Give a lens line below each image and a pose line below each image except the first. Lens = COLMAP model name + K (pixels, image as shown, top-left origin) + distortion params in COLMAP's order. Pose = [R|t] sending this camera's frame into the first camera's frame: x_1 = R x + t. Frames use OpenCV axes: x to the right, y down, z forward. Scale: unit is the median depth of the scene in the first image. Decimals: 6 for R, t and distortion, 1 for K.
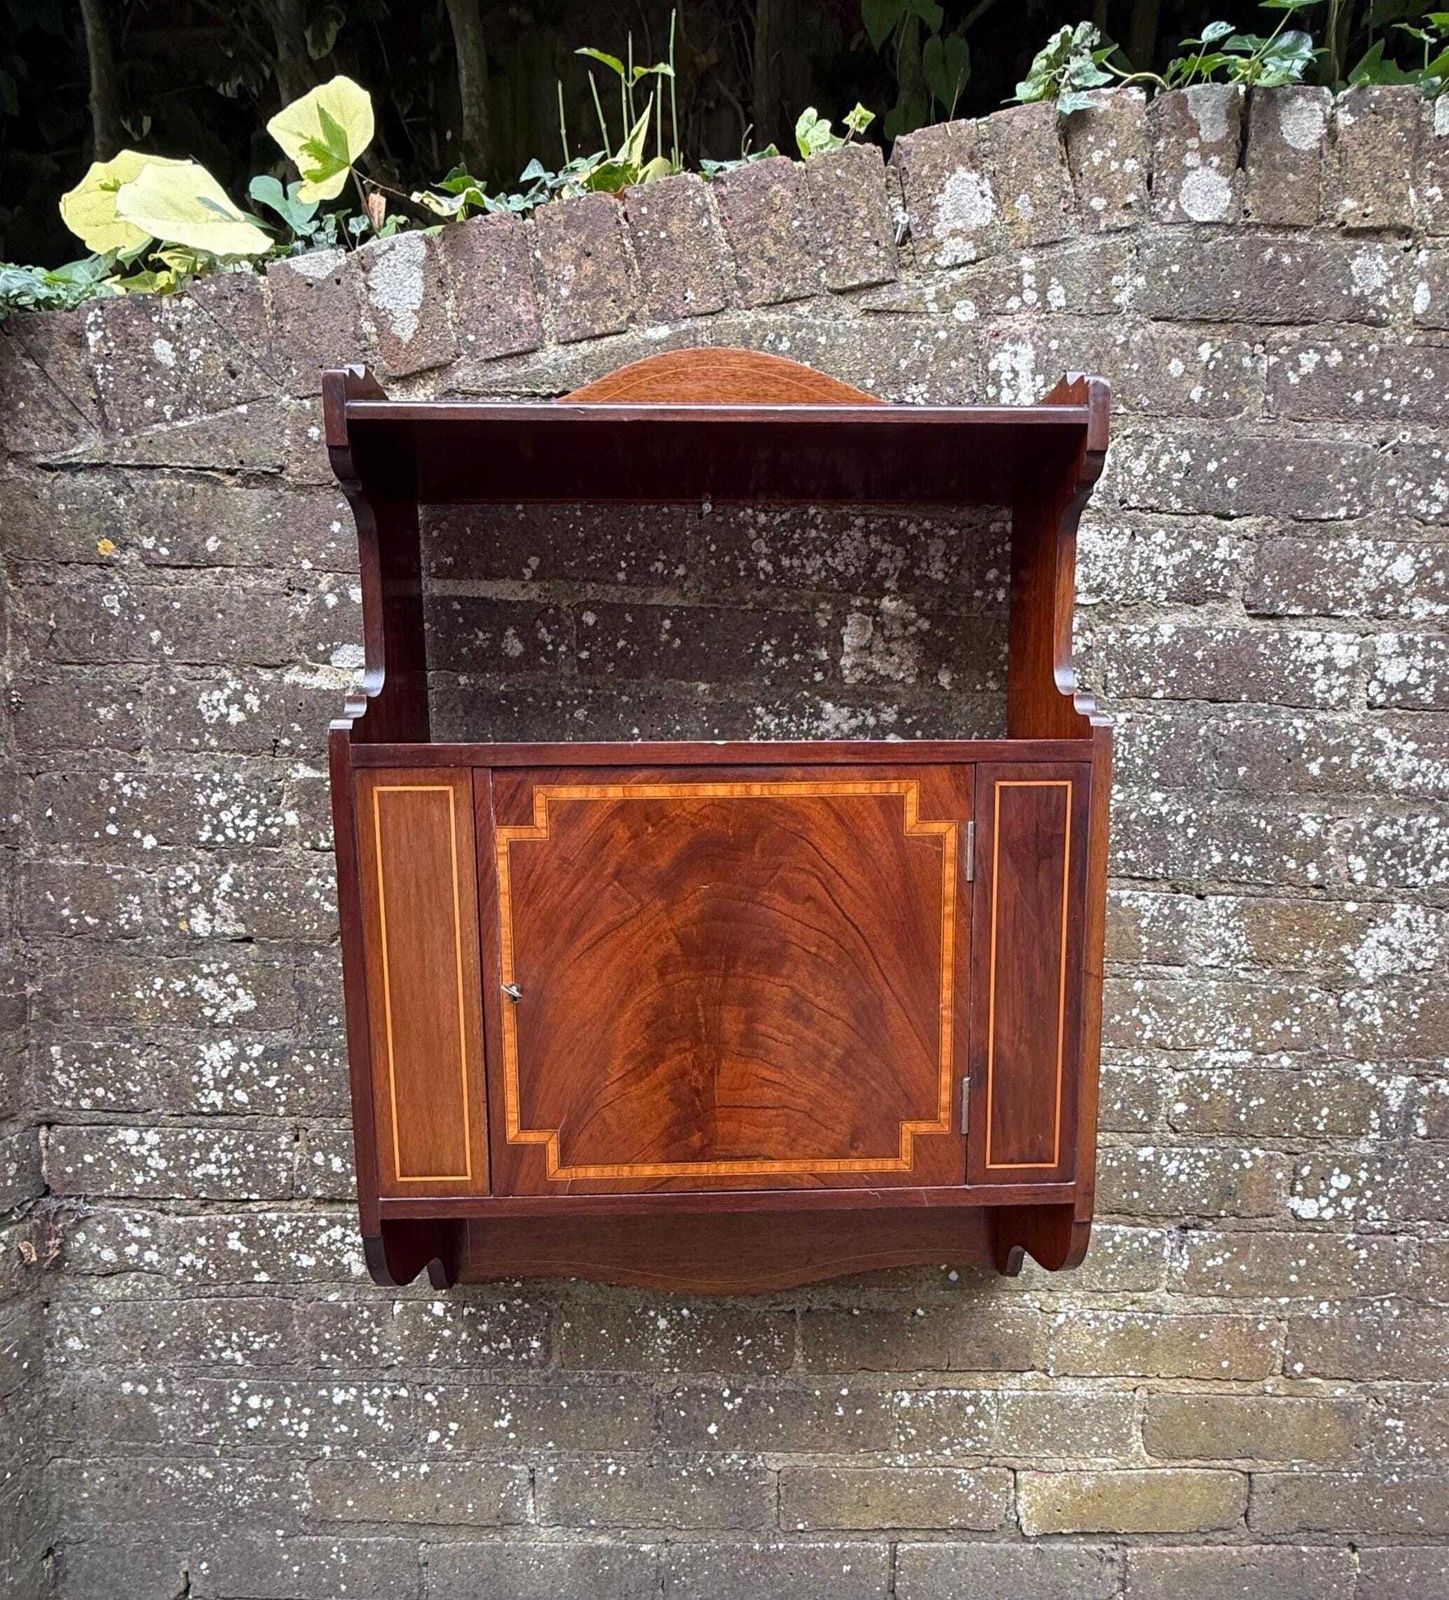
lens RADIAL K [[923.4, 0, 736.9], [0, 923.4, 962.5], [0, 0, 1]] dist [0.001705, -0.001372]
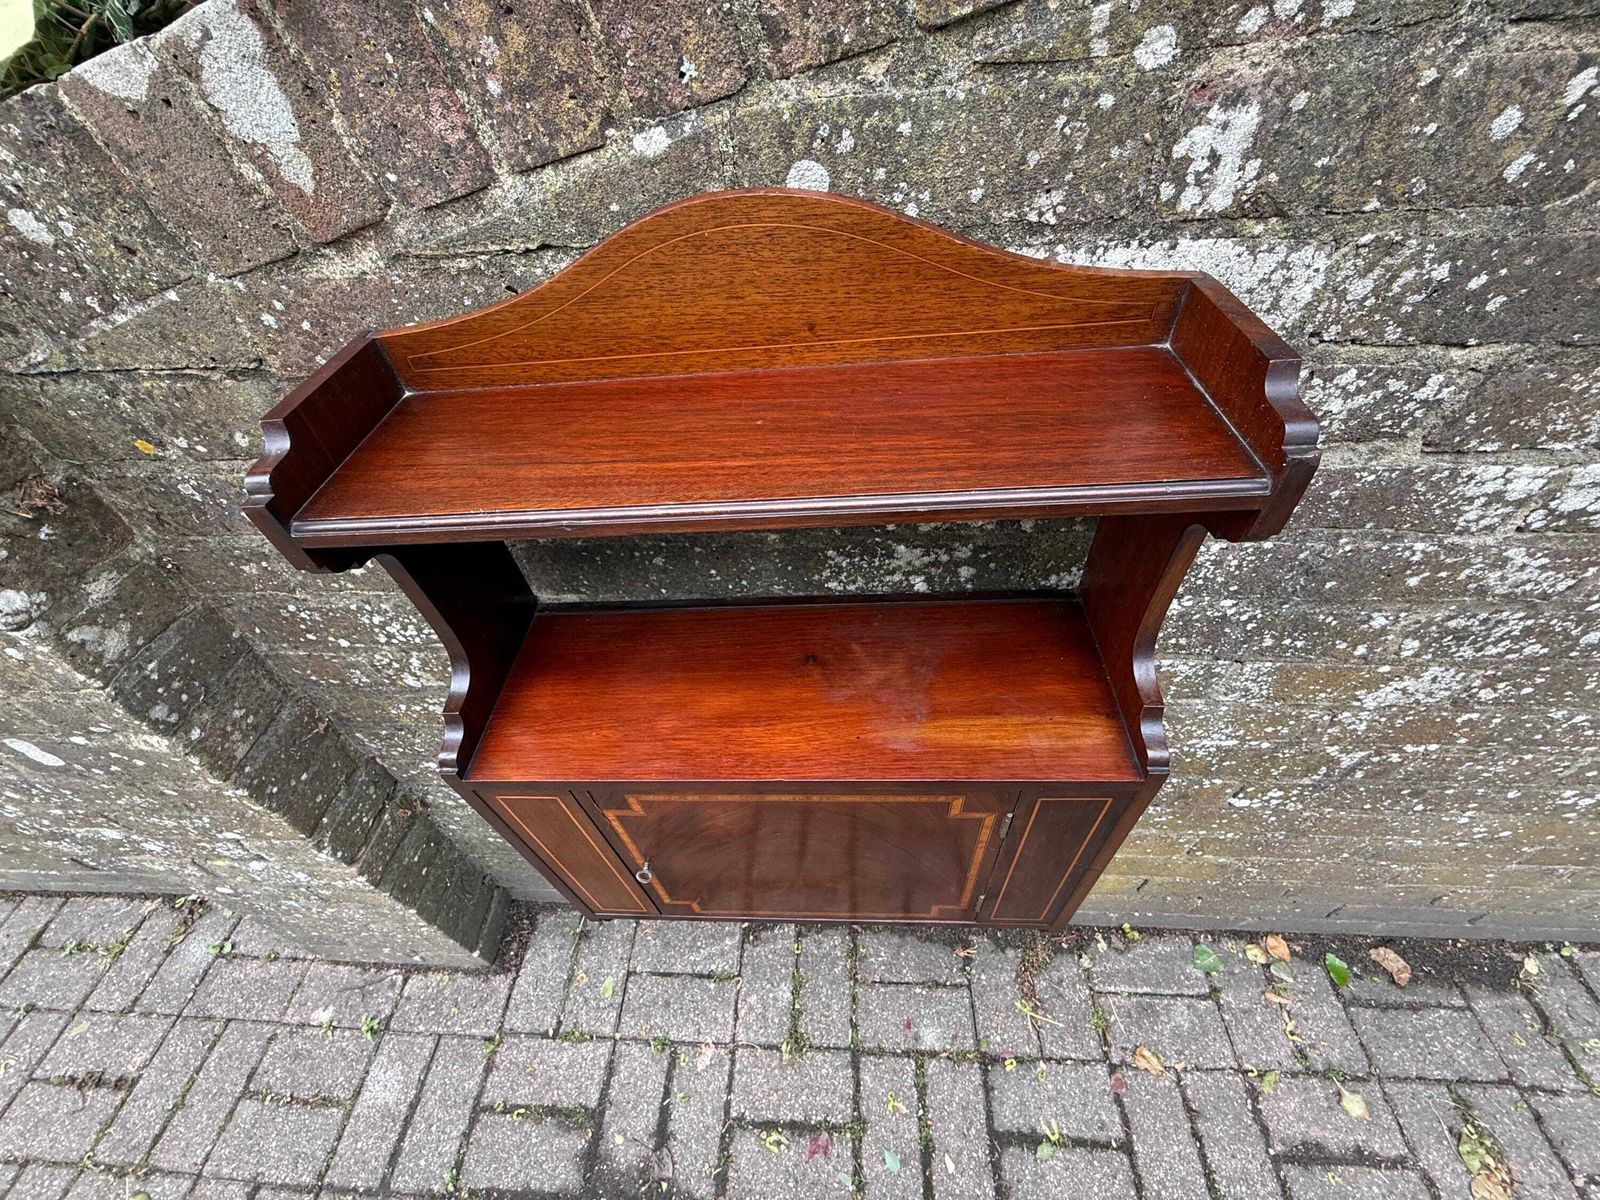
lens RADIAL K [[636.8, 0, 798.2], [0, 636.8, 600.1], [0, 0, 1]] dist [0.000169, -0.000366]
pose [[0.993586, 0.005029, -0.112964, 0.067376], [0.067826, 0.772833, 0.630974, -0.674340], [0.090475, -0.634589, 0.767535, 0.434967]]
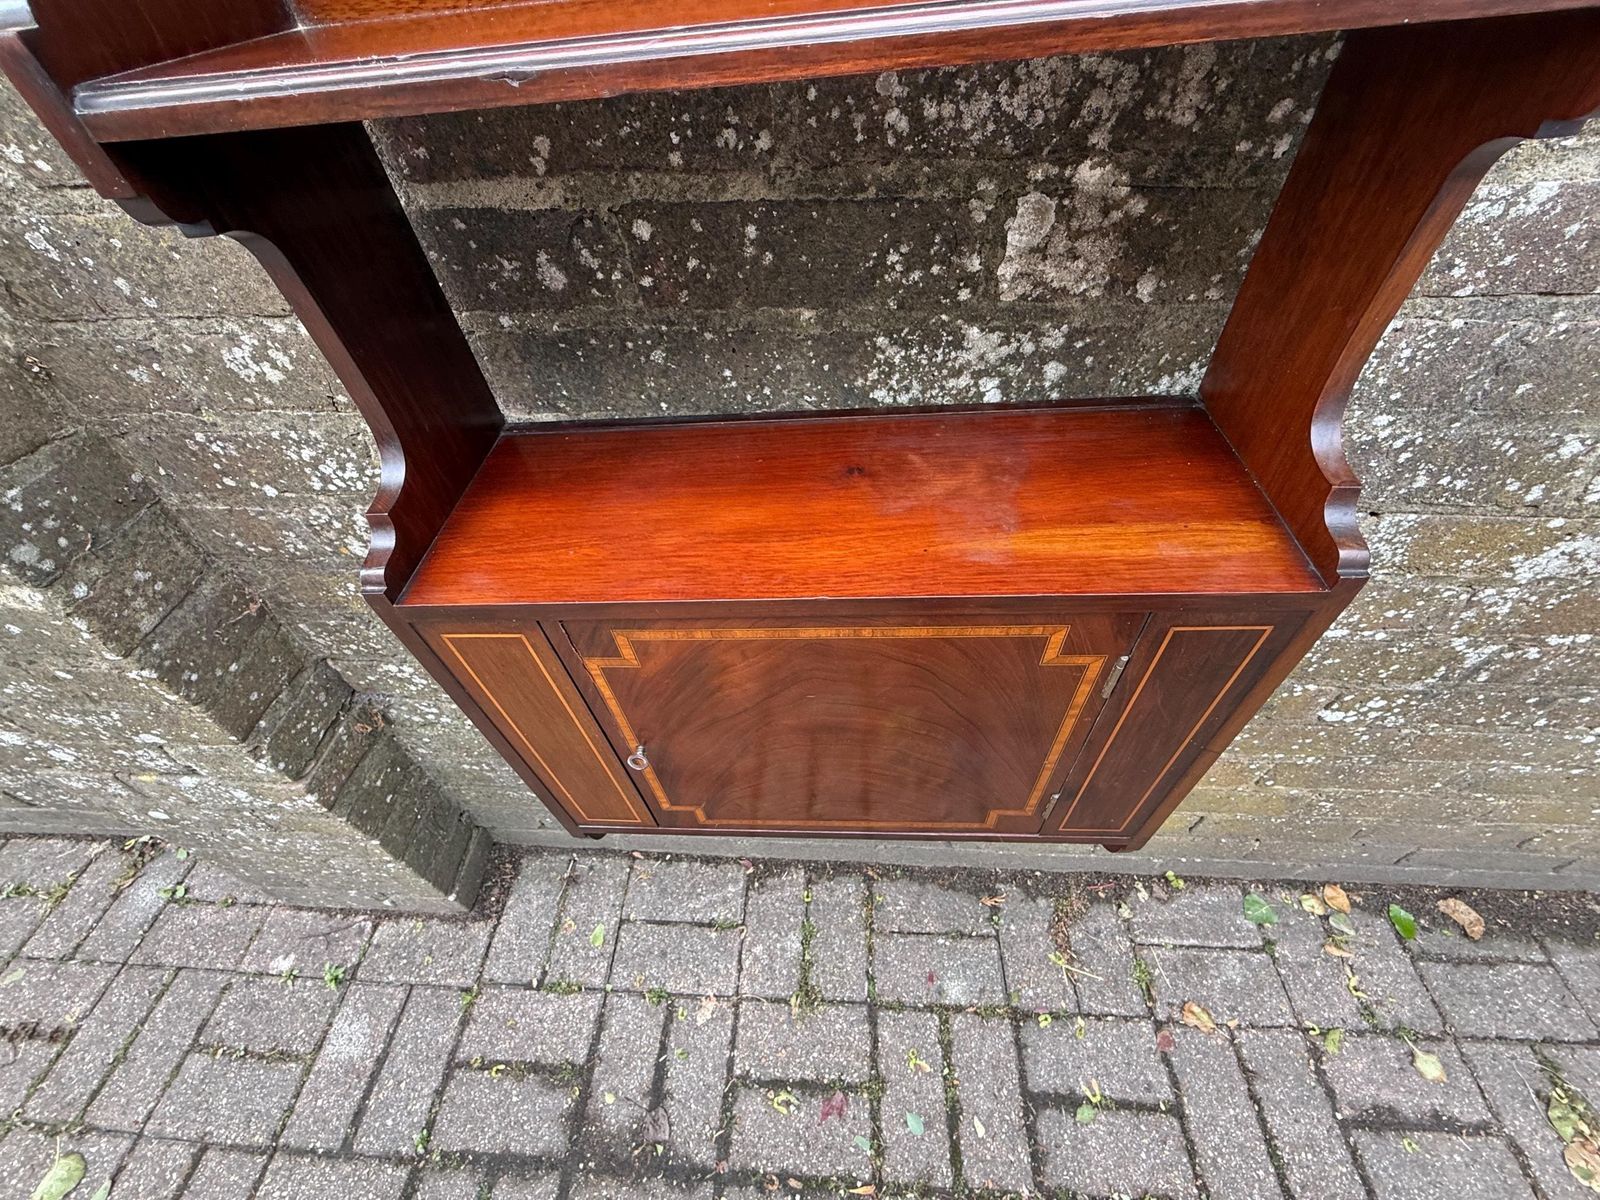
lens RADIAL K [[636.8, 0, 798.0], [0, 636.8, 600.1], [0, 0, 1]] dist [0.000169, -0.000366]
pose [[0.993959, 0.017955, -0.108272, 0.016617], [0.057135, 0.757647, 0.650159, -0.460976], [0.093706, -0.652417, 0.752044, 0.451580]]
